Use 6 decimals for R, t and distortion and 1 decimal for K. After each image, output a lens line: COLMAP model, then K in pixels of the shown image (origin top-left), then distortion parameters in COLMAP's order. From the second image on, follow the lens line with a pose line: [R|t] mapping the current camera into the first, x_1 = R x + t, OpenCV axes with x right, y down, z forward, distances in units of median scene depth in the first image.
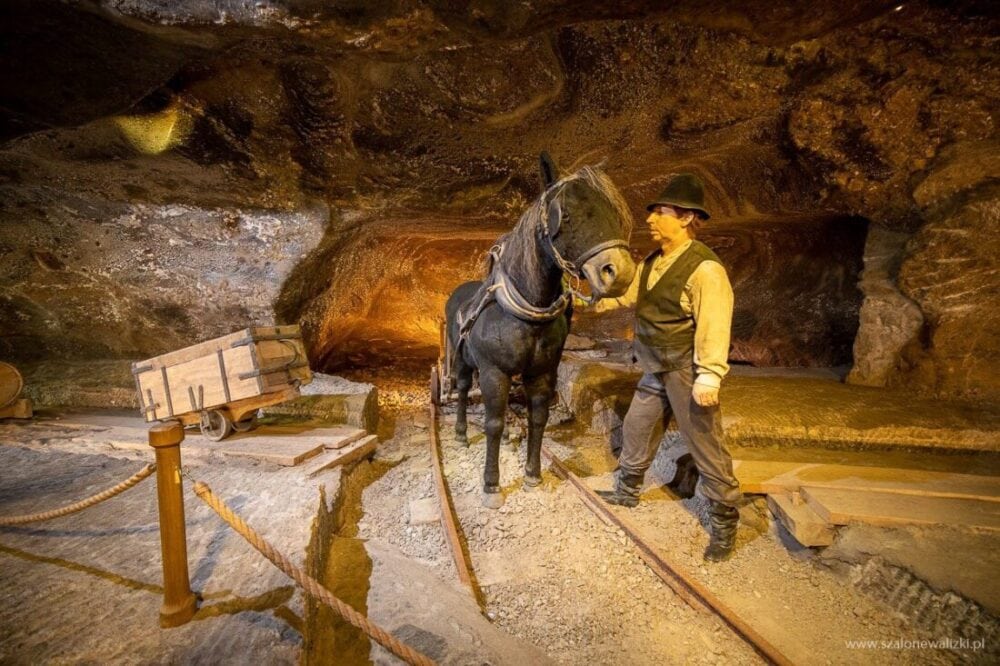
lens RADIAL K [[398.0, 0, 500.0], [0, 398.0, 334.3], [0, 0, 1]] dist [-0.000071, 0.000033]
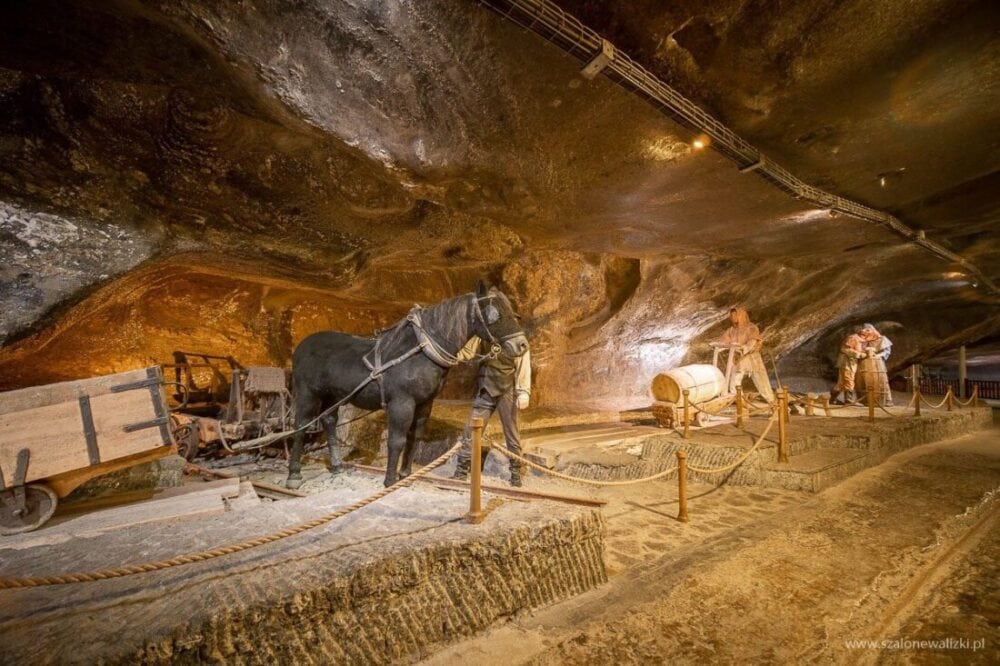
lens RADIAL K [[398.0, 0, 500.0], [0, 398.0, 331.7], [0, 0, 1]] dist [-0.000071, 0.000033]
pose [[0.580131, 0.092773, 0.809222, -0.854911], [0.009835, 0.992622, -0.120849, 0.016725], [-0.814463, 0.078067, 0.574939, -0.095272]]
